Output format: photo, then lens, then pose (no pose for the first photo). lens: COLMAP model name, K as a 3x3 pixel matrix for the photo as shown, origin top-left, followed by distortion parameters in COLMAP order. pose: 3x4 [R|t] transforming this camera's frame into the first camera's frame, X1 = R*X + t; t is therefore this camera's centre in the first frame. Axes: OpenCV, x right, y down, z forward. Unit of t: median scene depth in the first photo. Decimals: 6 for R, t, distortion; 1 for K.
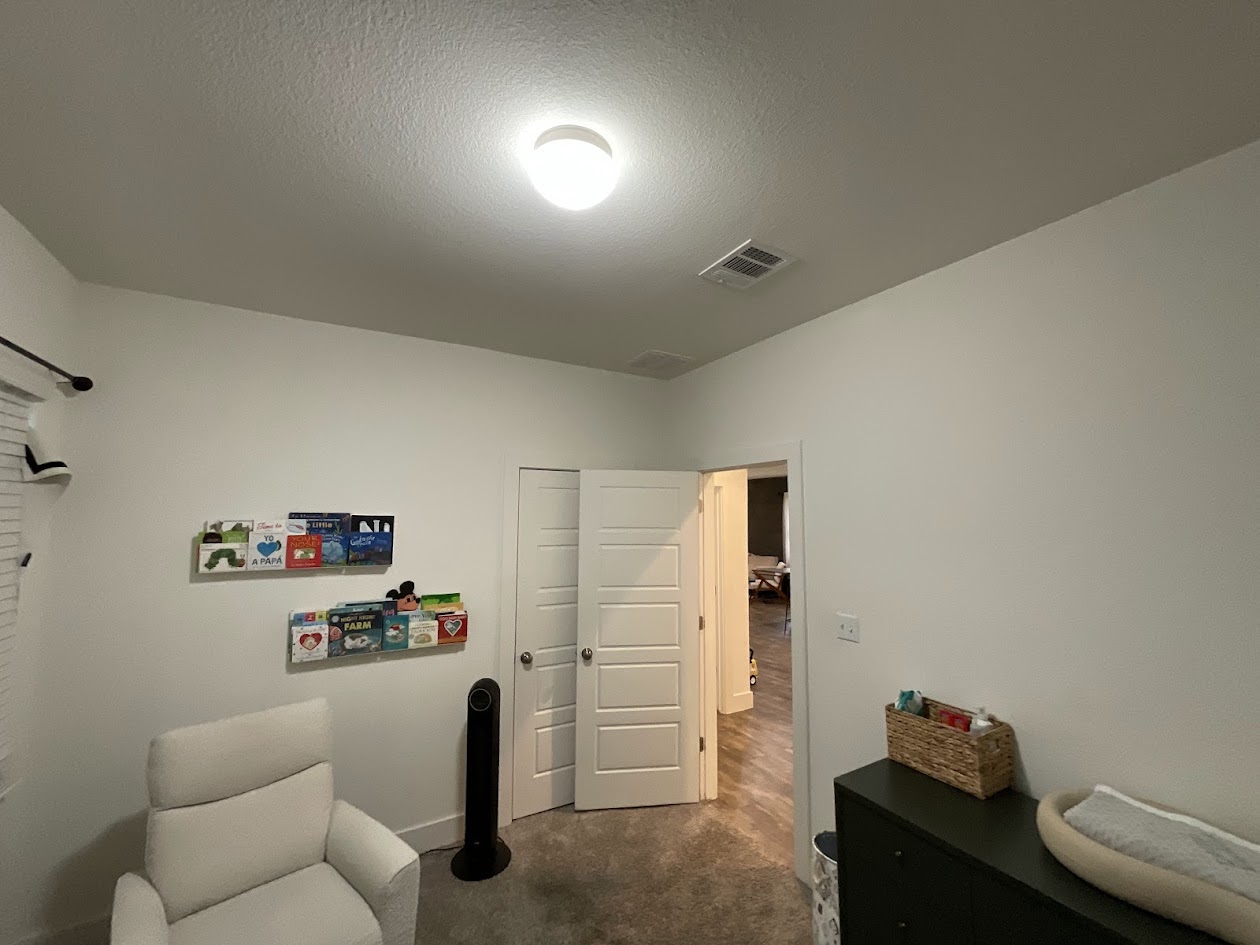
lens RADIAL K [[509.0, 0, 630.0], [0, 509.0, 472.5], [0, 0, 1]] dist [-0.001301, 0.000740]
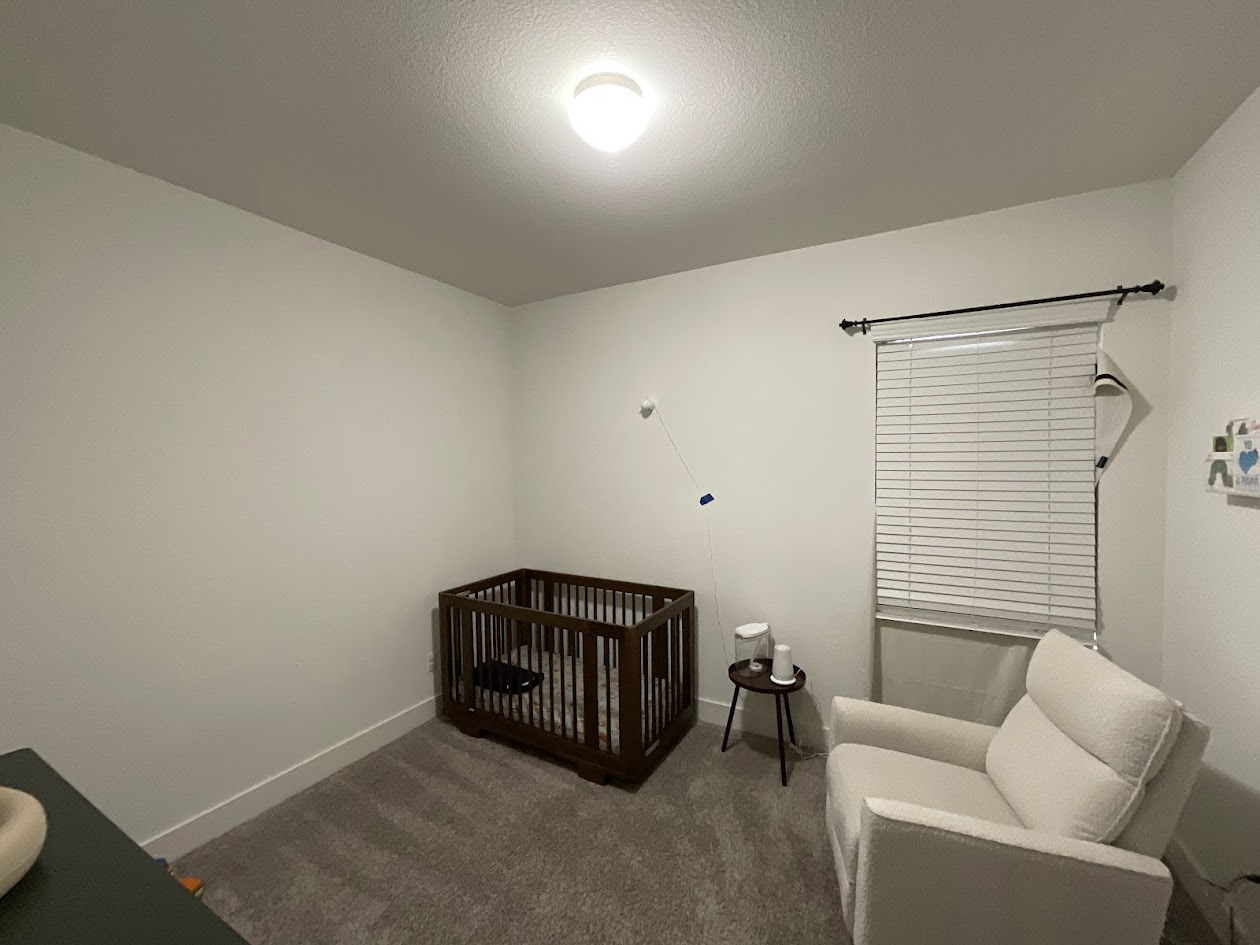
lens RADIAL K [[509.0, 0, 630.0], [0, 509.0, 472.5], [0, 0, 1]] dist [-0.001301, 0.000740]
pose [[-0.863281, 0.020908, -0.504291, 0.320128], [0.050130, 0.997753, -0.044449, 0.184542], [0.502228, -0.063652, -0.862389, 1.392434]]
